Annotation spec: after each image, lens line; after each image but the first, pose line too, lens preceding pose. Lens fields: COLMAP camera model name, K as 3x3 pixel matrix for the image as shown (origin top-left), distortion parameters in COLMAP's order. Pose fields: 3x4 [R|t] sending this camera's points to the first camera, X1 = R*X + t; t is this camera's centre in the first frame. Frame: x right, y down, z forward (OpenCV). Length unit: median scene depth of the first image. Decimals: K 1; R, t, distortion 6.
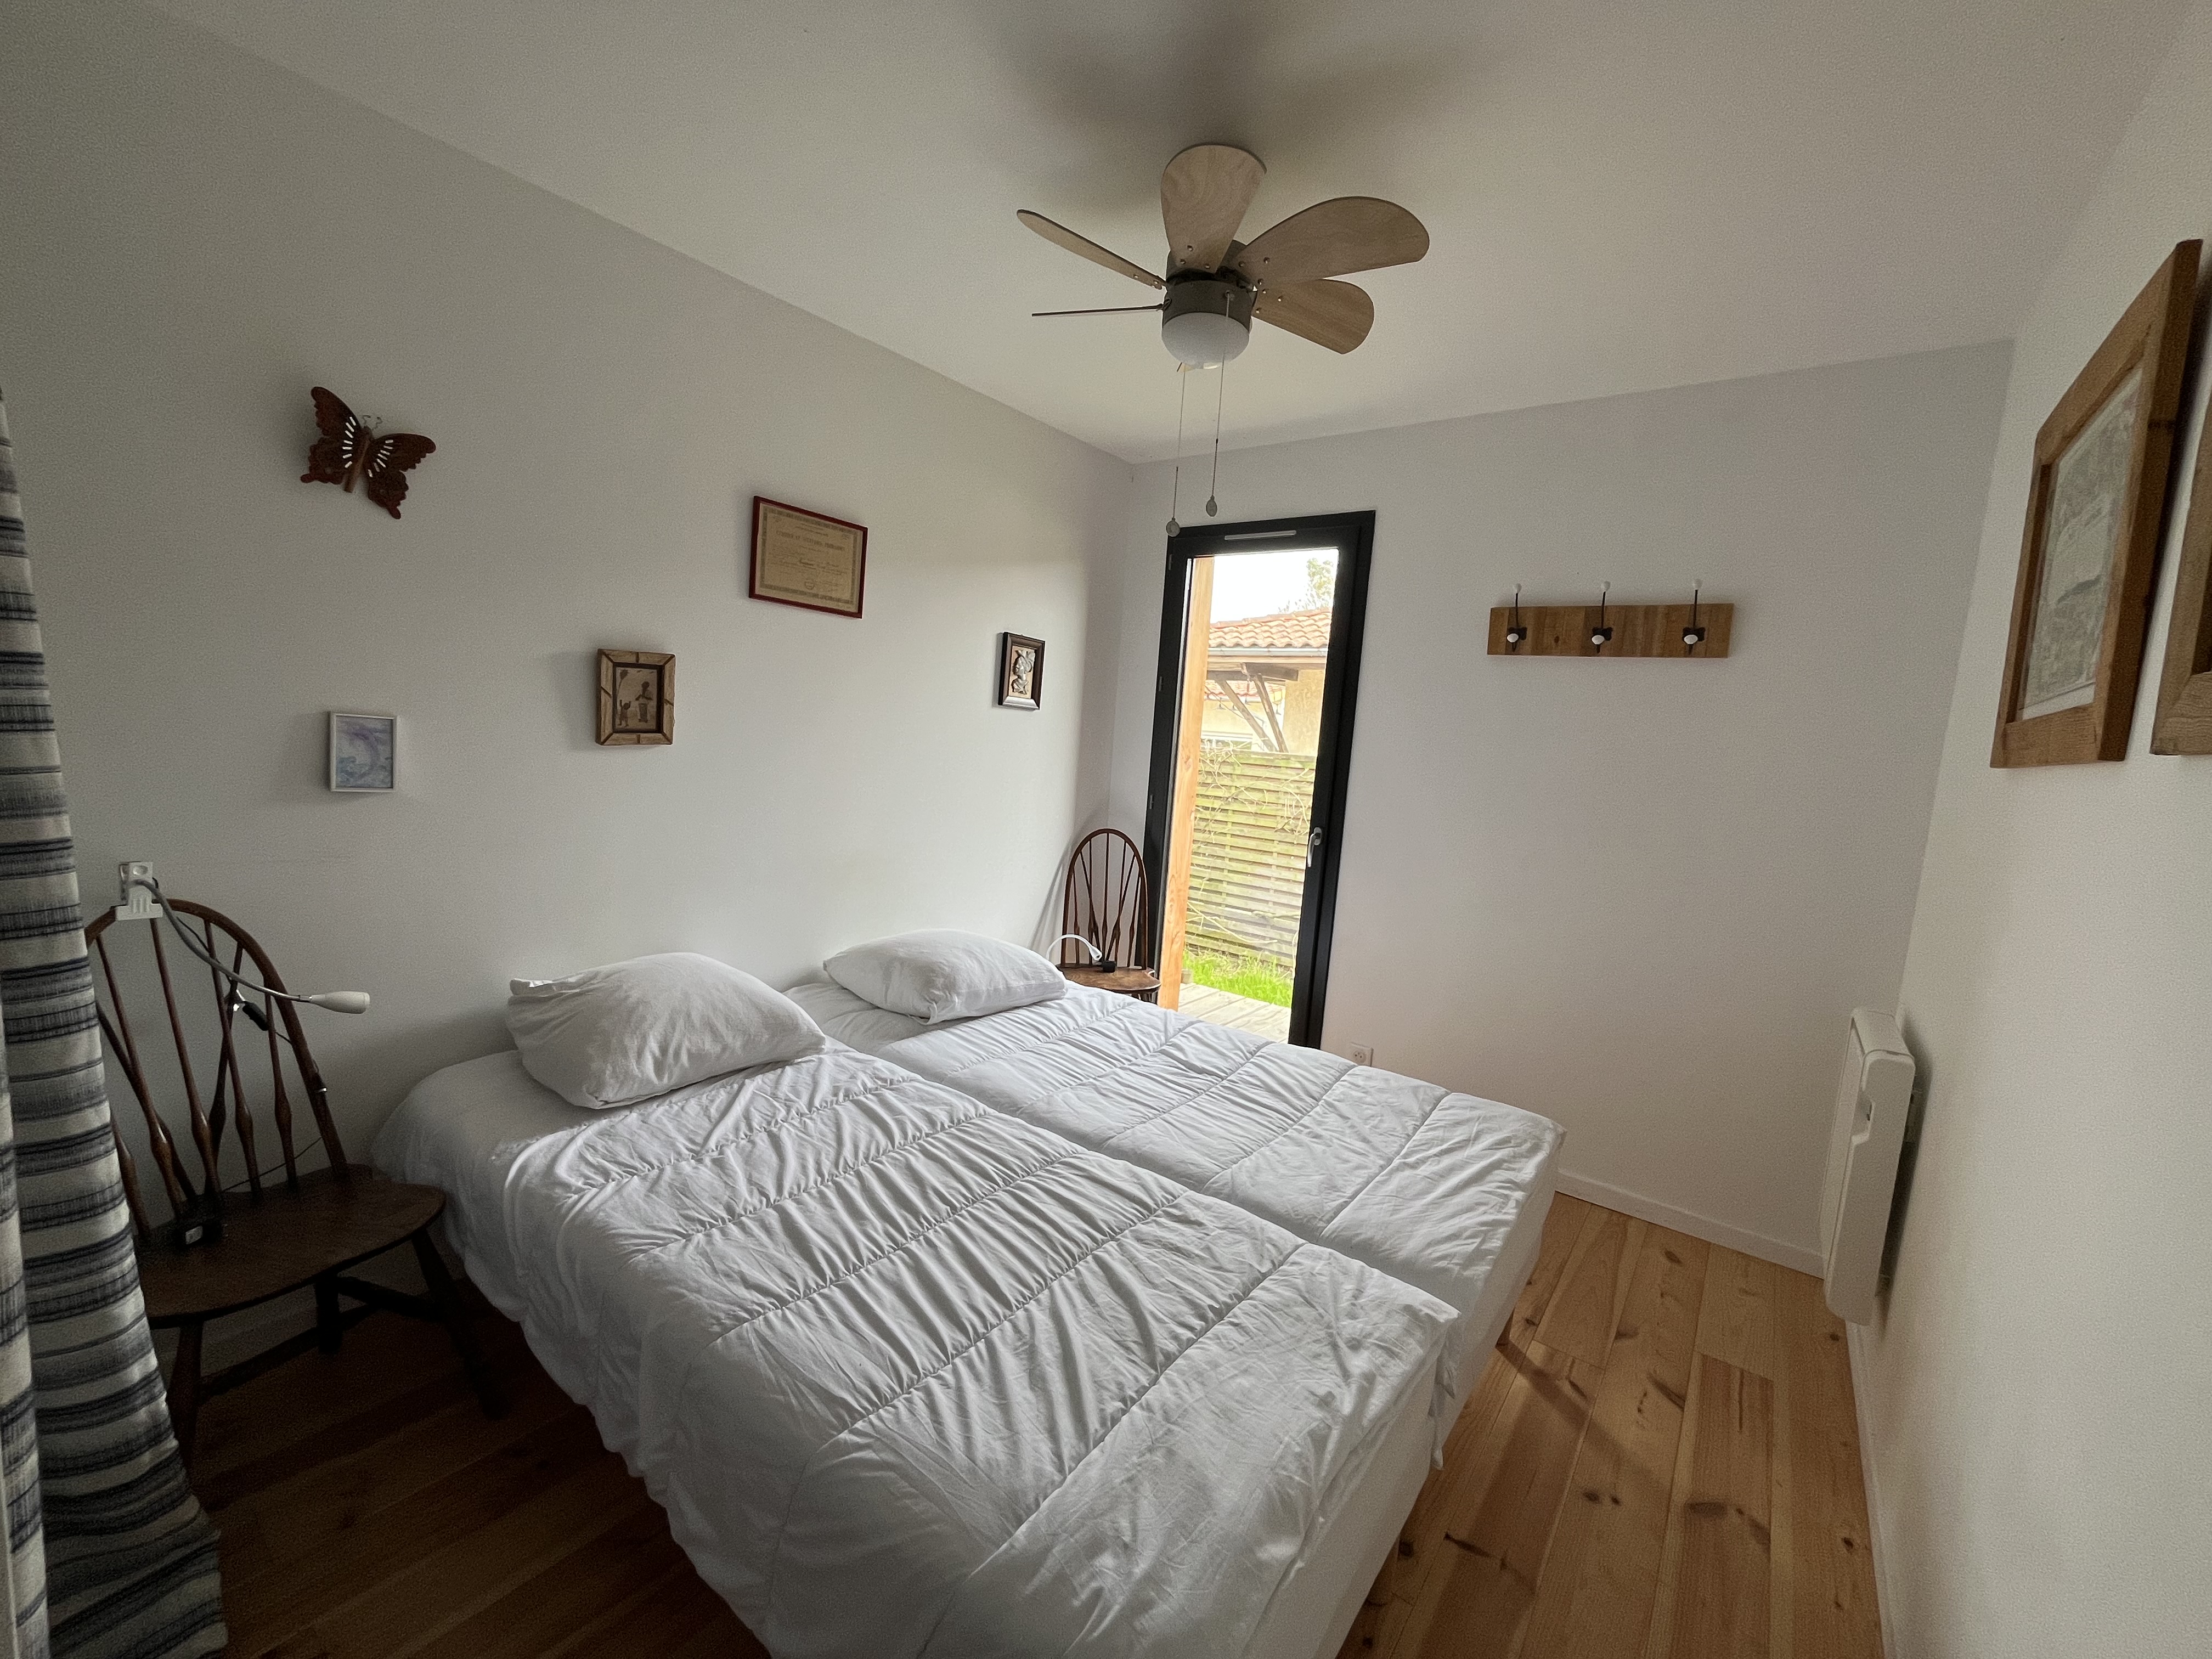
lens RADIAL K [[900.3, 0, 1116.1], [0, 900.3, 818.3], [0, 0, 1]] dist [-0.003105, -0.000616]
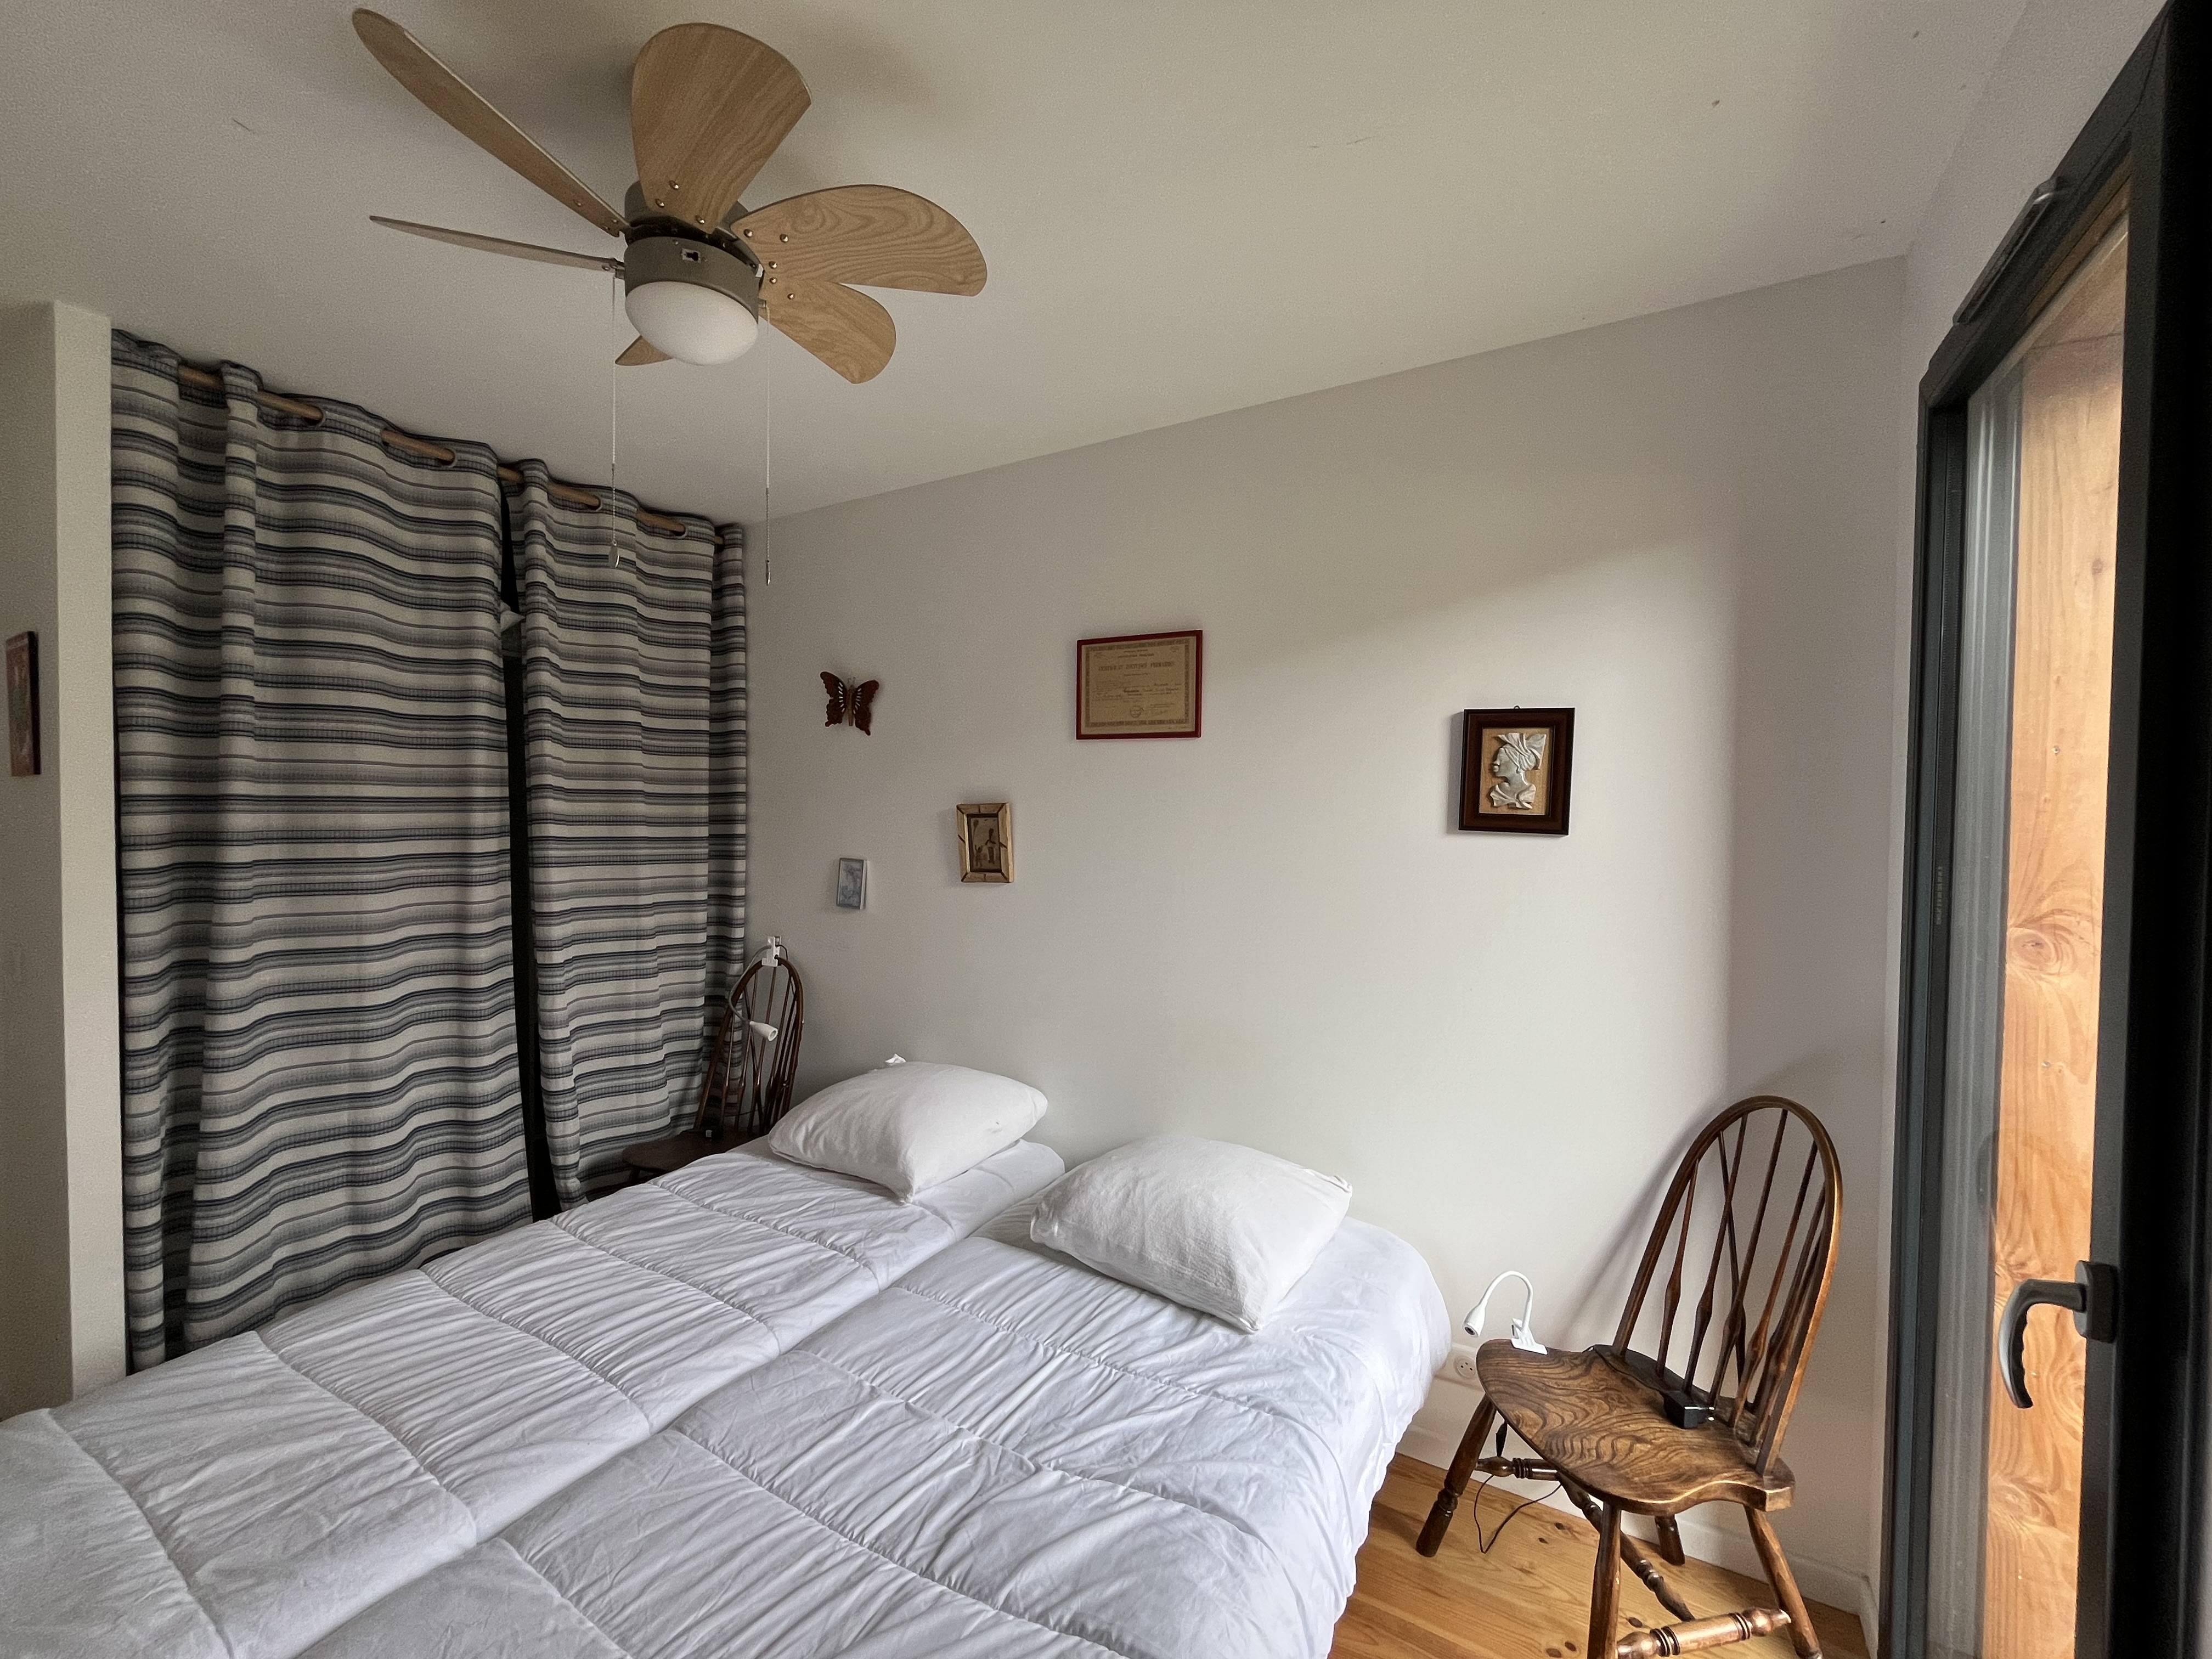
lens RADIAL K [[900.3, 0, 1096.8], [0, 900.3, 829.4], [0, 0, 1]] dist [-0.003105, -0.000616]
pose [[0.113117, -0.049016, -0.992372, 0.635479], [-0.103735, 0.992741, -0.060859, -0.092449], [0.988152, 0.109828, 0.107211, 0.992417]]
